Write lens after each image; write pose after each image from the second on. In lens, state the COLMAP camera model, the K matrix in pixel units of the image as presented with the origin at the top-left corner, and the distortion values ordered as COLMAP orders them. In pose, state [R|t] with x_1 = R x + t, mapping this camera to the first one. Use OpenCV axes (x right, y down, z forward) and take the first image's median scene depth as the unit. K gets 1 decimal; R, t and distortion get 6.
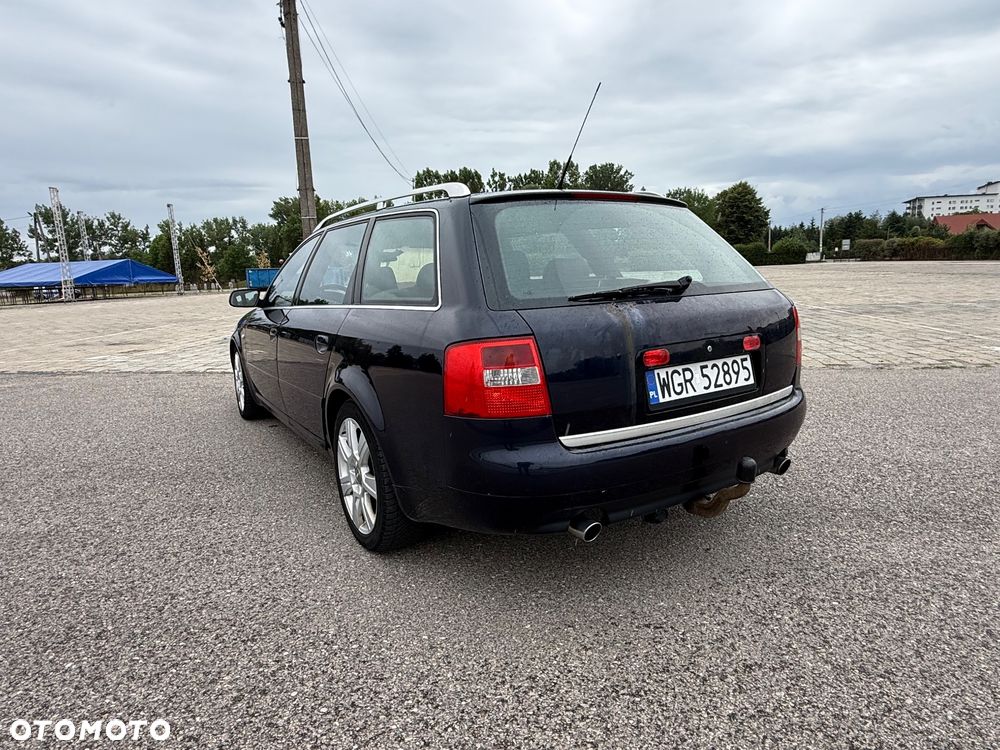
lens RADIAL K [[598.9, 0, 500.0], [0, 598.9, 377.5], [0, 0, 1]] dist [0.000966, -0.000276]
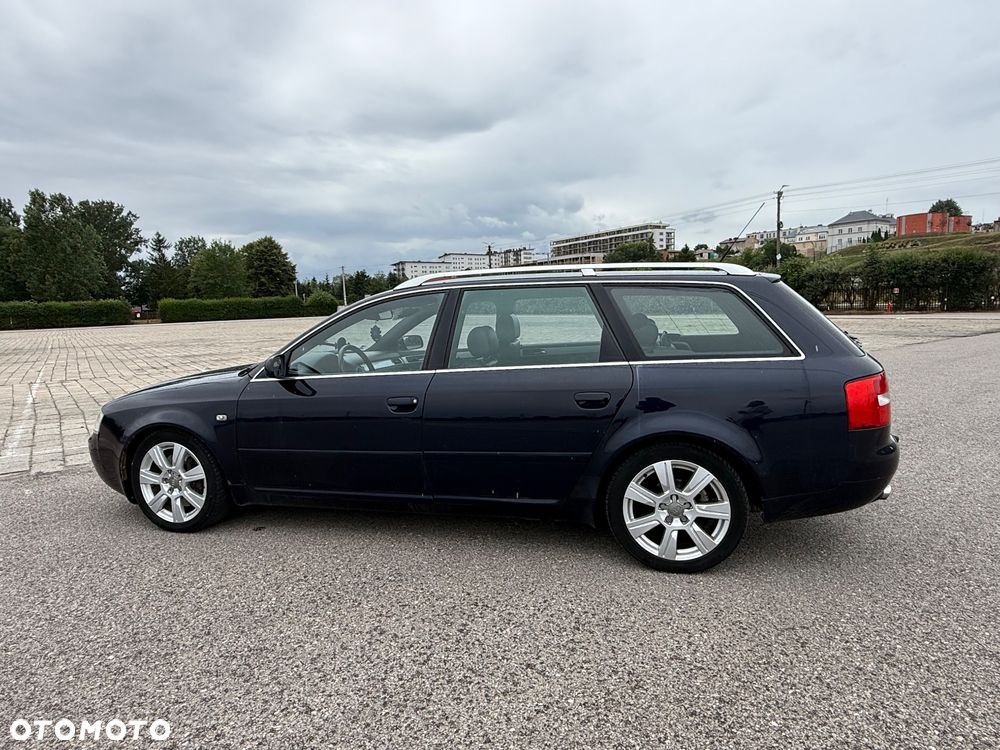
lens RADIAL K [[598.9, 0, 502.6], [0, 598.9, 375.4], [0, 0, 1]] dist [0.000966, -0.000276]
pose [[0.729780, -0.066757, 0.680415, -1.437794], [0.125923, 0.991320, -0.037799, -0.102682], [-0.671986, 0.113264, 0.731851, 0.423788]]
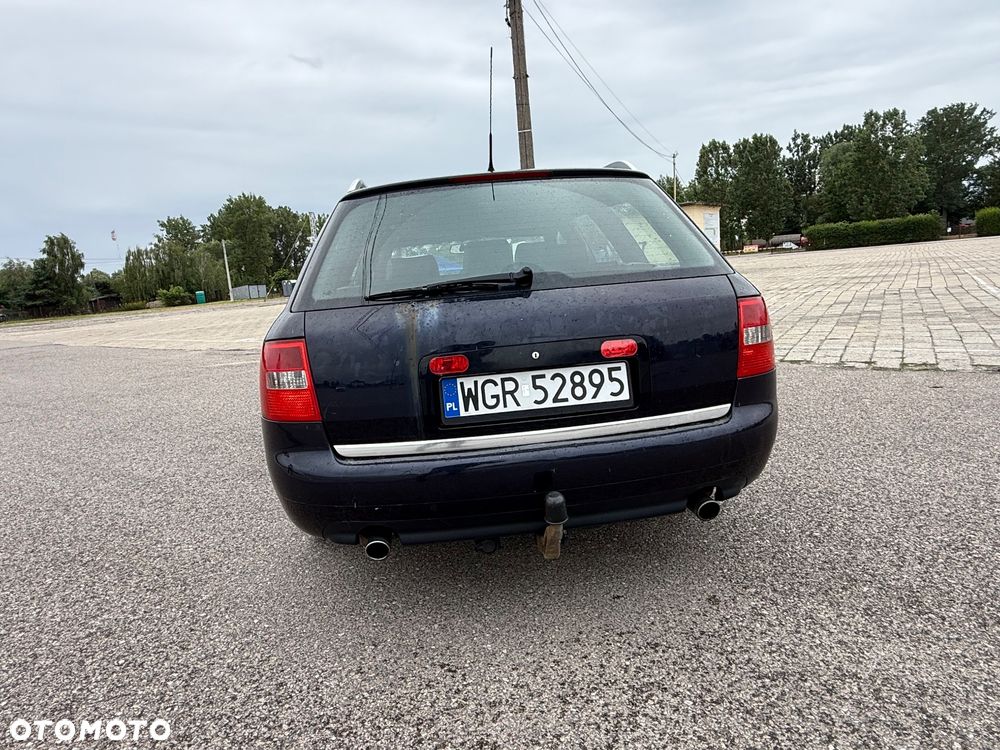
lens RADIAL K [[598.9, 0, 493.9], [0, 598.9, 375.8], [0, 0, 1]] dist [0.000966, -0.000276]
pose [[0.893394, 0.044248, -0.447089, 0.621275], [-0.032831, 0.998907, 0.033256, -0.042084], [0.448072, -0.015032, 0.893871, 0.221195]]
